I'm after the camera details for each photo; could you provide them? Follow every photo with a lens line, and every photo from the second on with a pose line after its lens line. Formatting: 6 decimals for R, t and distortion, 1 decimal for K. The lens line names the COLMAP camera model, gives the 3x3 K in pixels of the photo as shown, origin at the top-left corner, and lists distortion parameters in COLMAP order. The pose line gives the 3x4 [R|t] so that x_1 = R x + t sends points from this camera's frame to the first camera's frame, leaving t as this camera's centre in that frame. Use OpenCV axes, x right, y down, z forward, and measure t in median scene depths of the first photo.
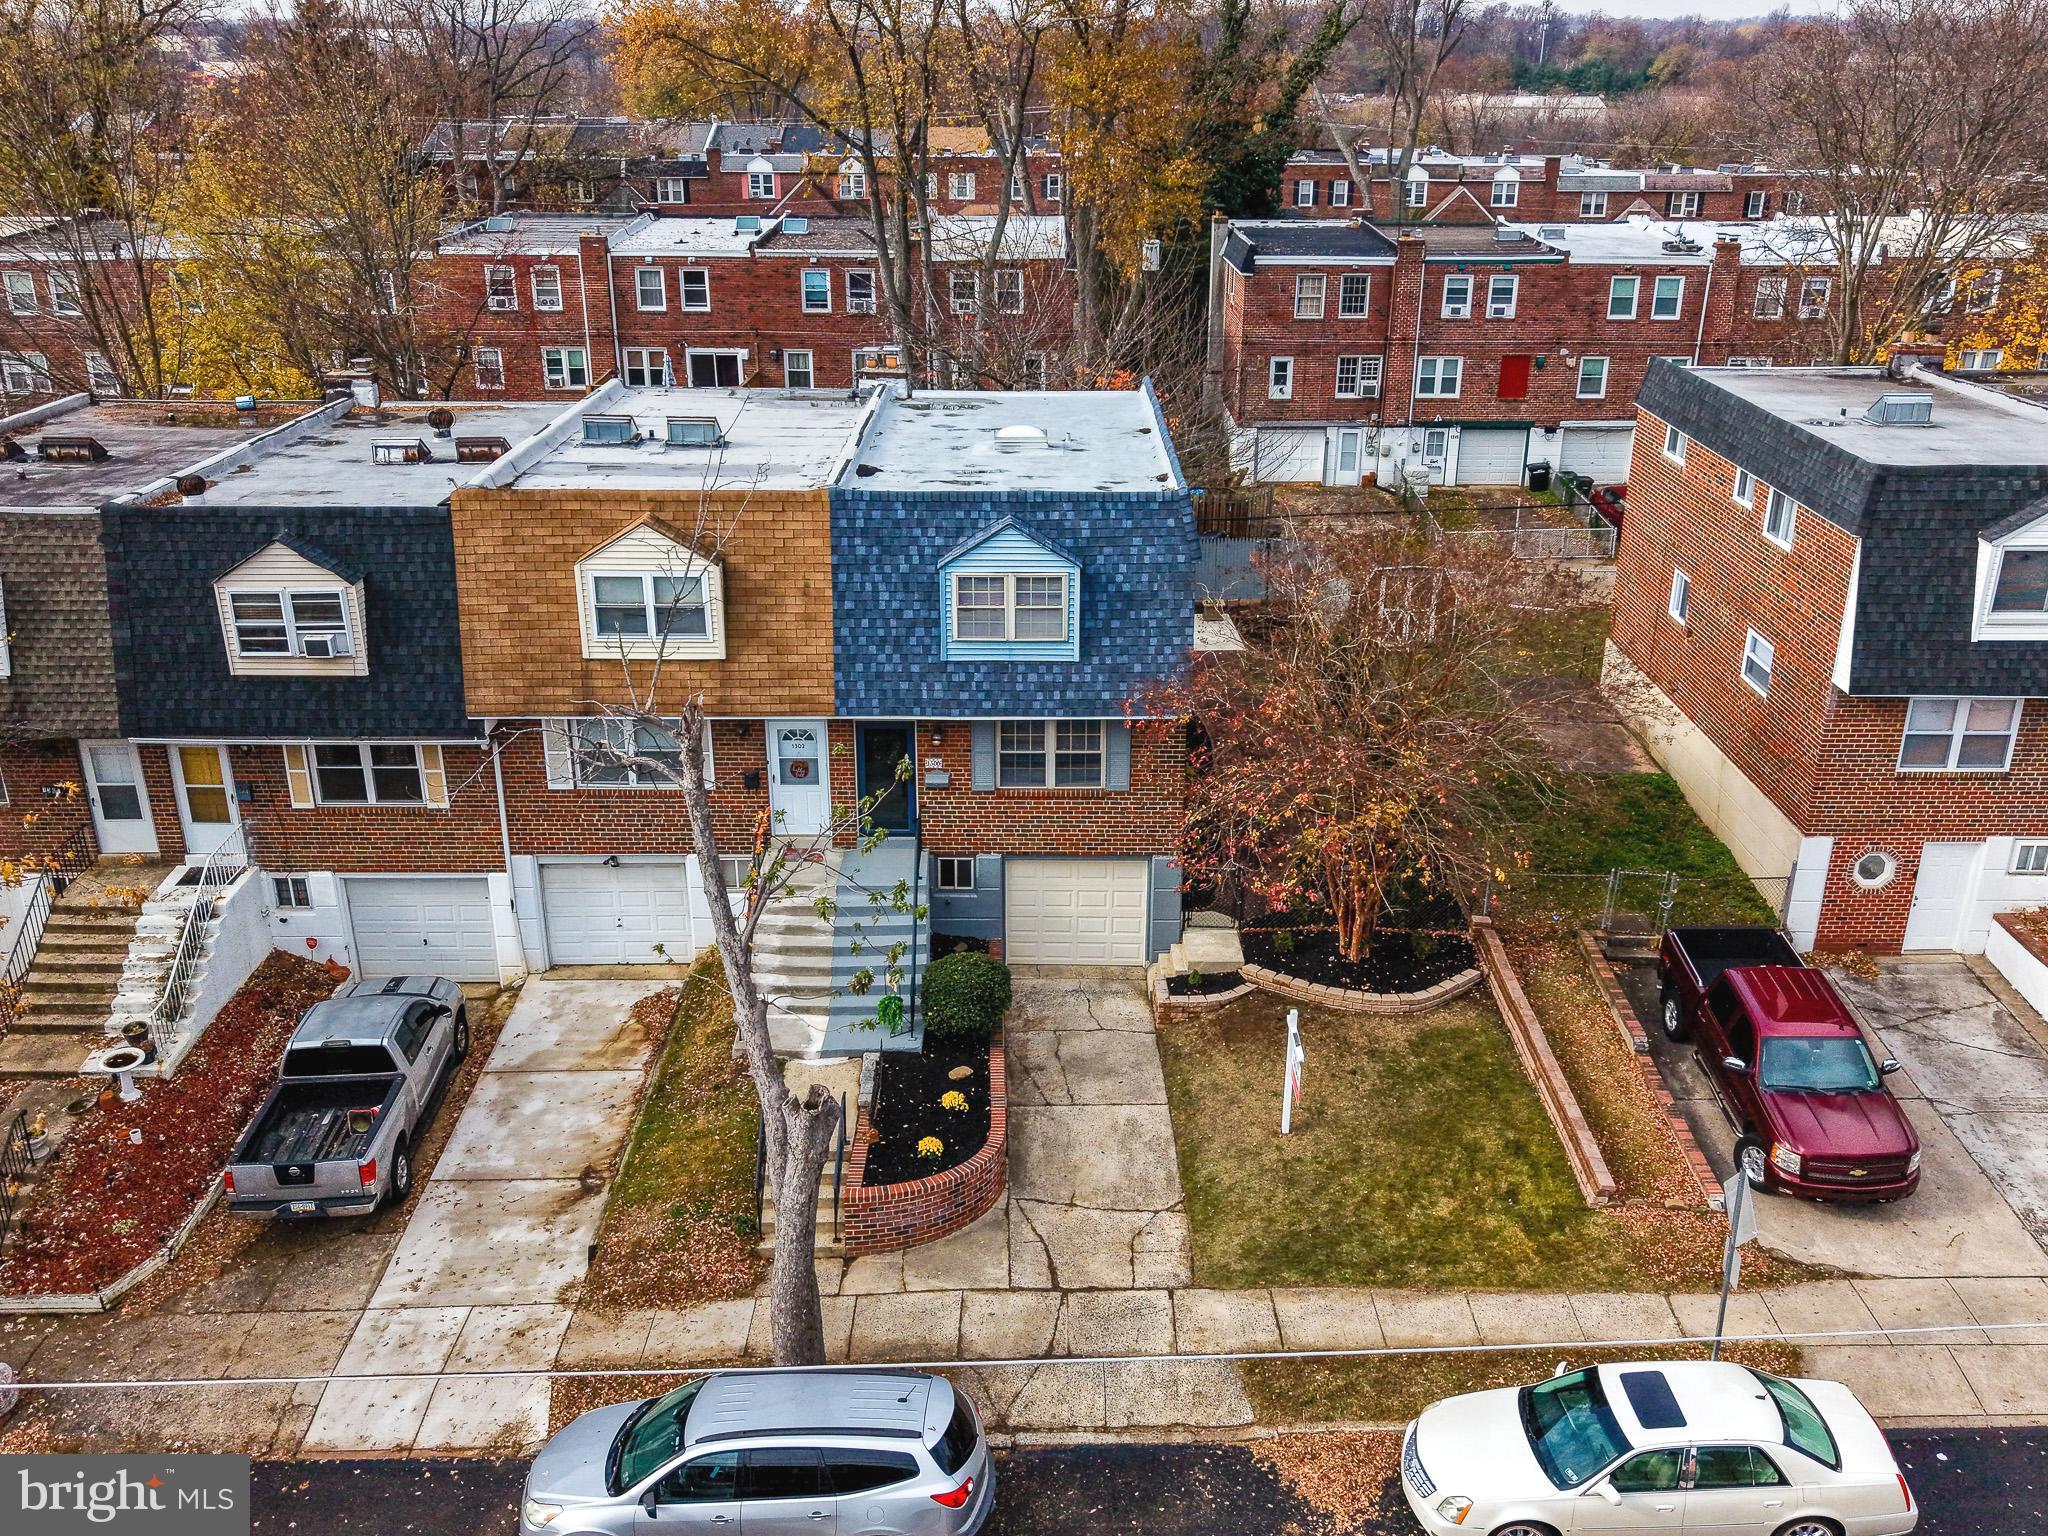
lens RADIAL K [[1751.7, 0, 1024.0], [0, 1751.7, 768.0], [0, 0, 1]] dist [0.098067, -0.195755]
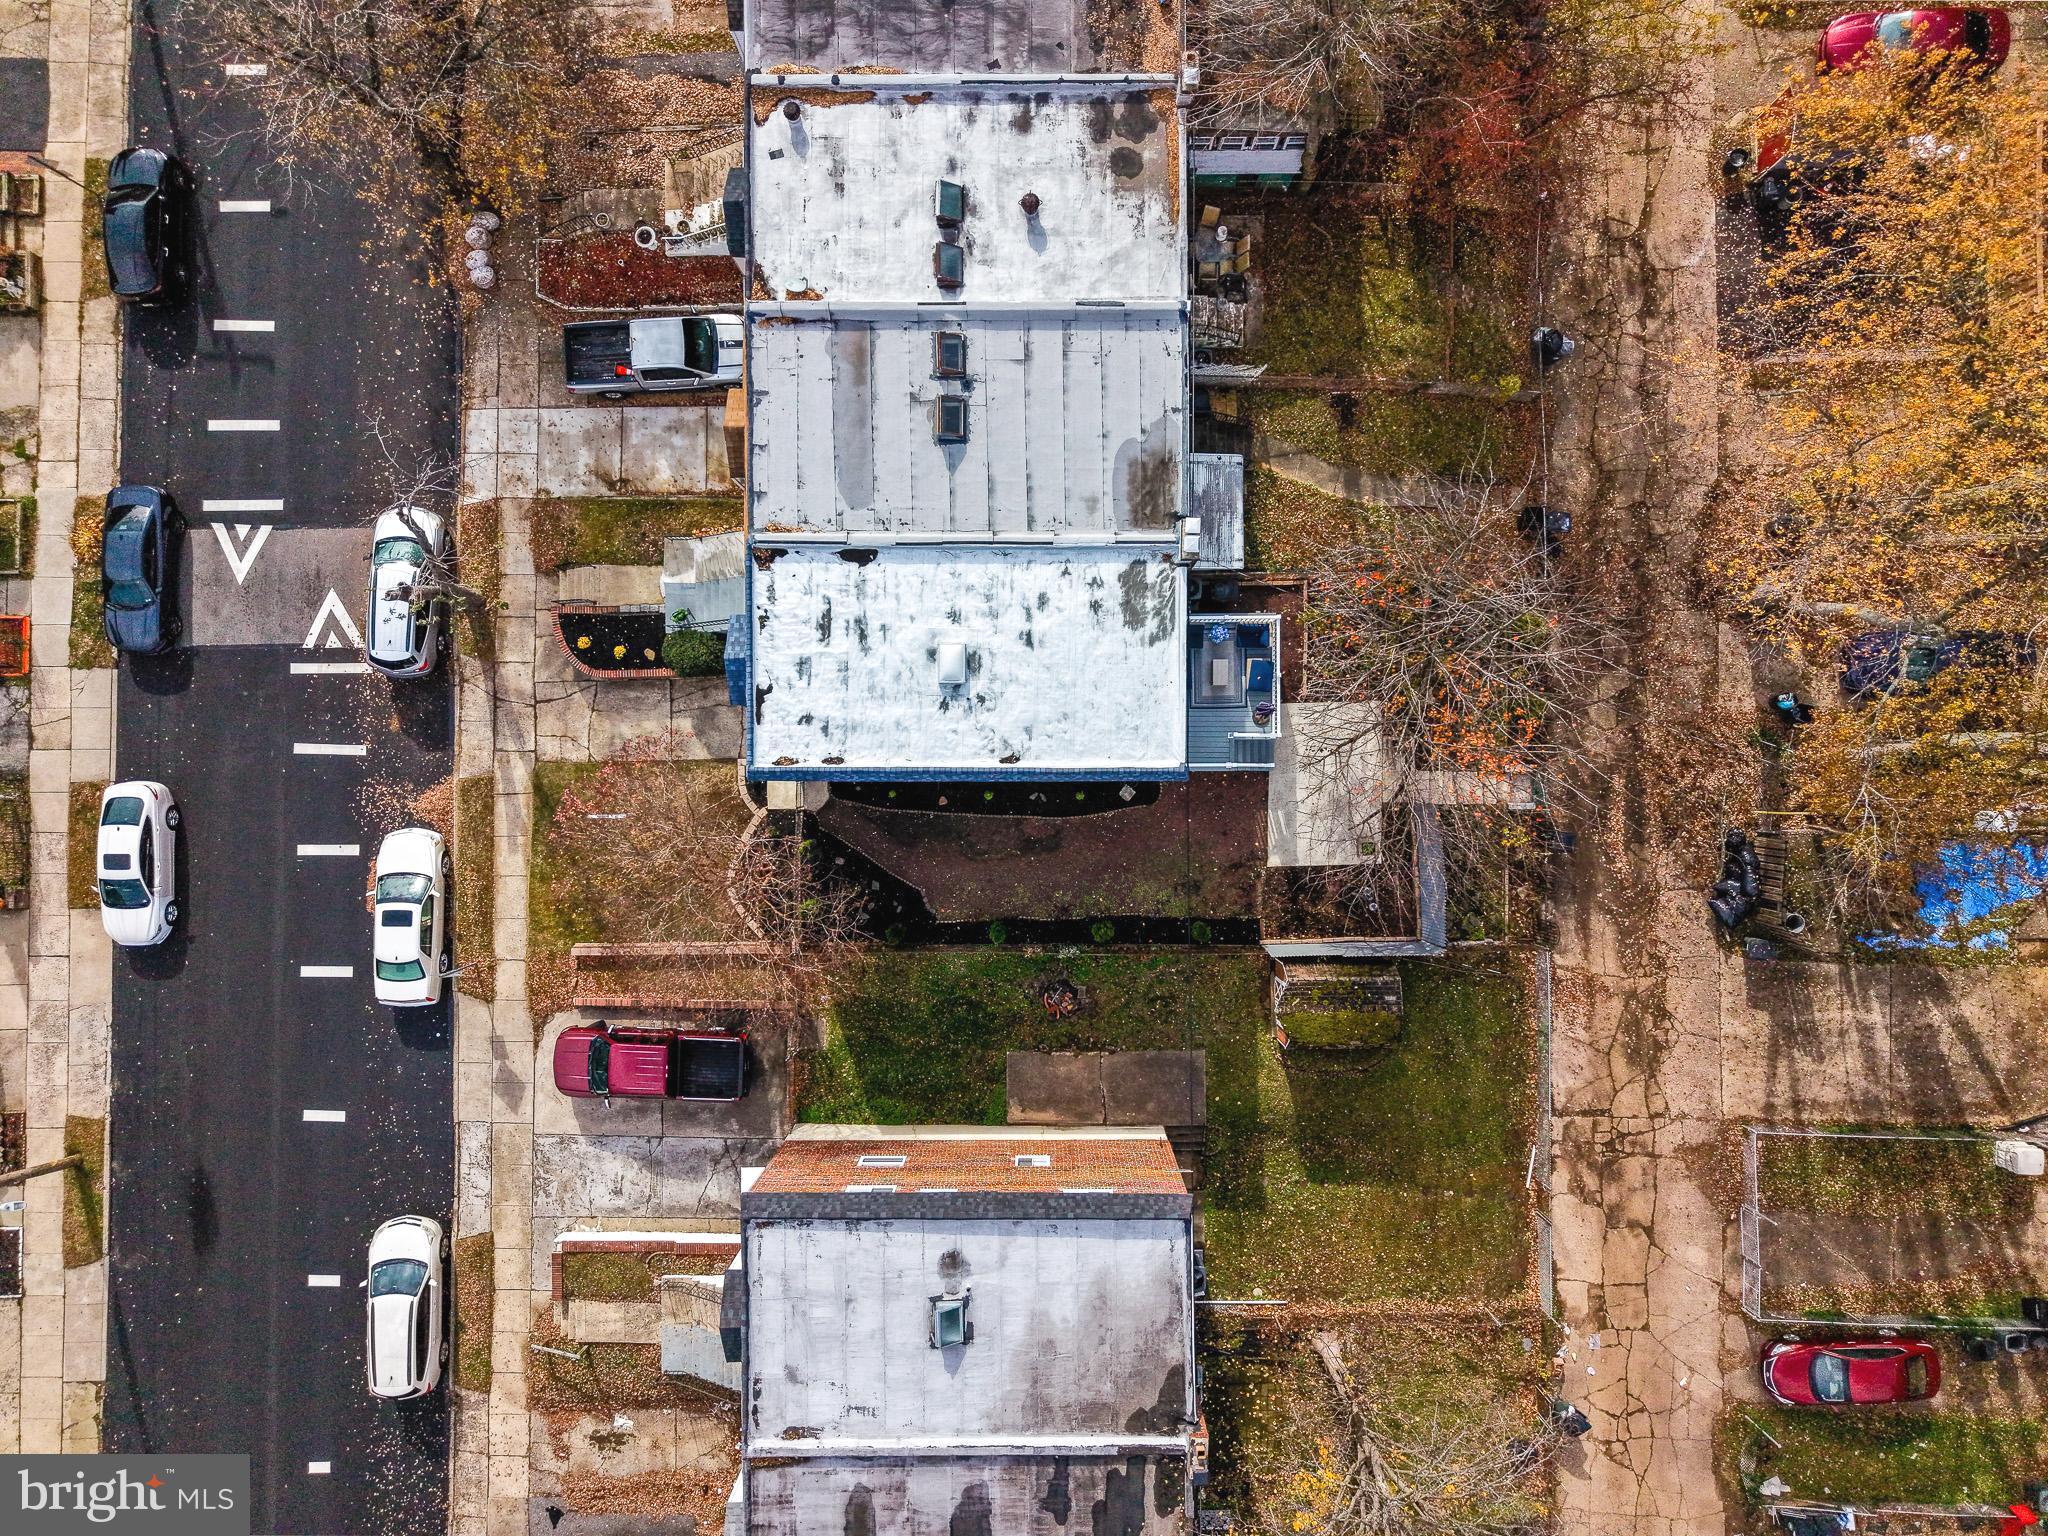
lens RADIAL K [[1354.3, 0, 1026.0], [0, 1354.3, 779.6], [0, 0, 1]] dist [0.029965, -0.035037]
pose [[0.003918, 0.999992, -0.001033, 0.102999], [-0.366816, 0.002399, 0.930290, -1.332807], [0.930285, -0.003266, 0.366822, 0.780151]]
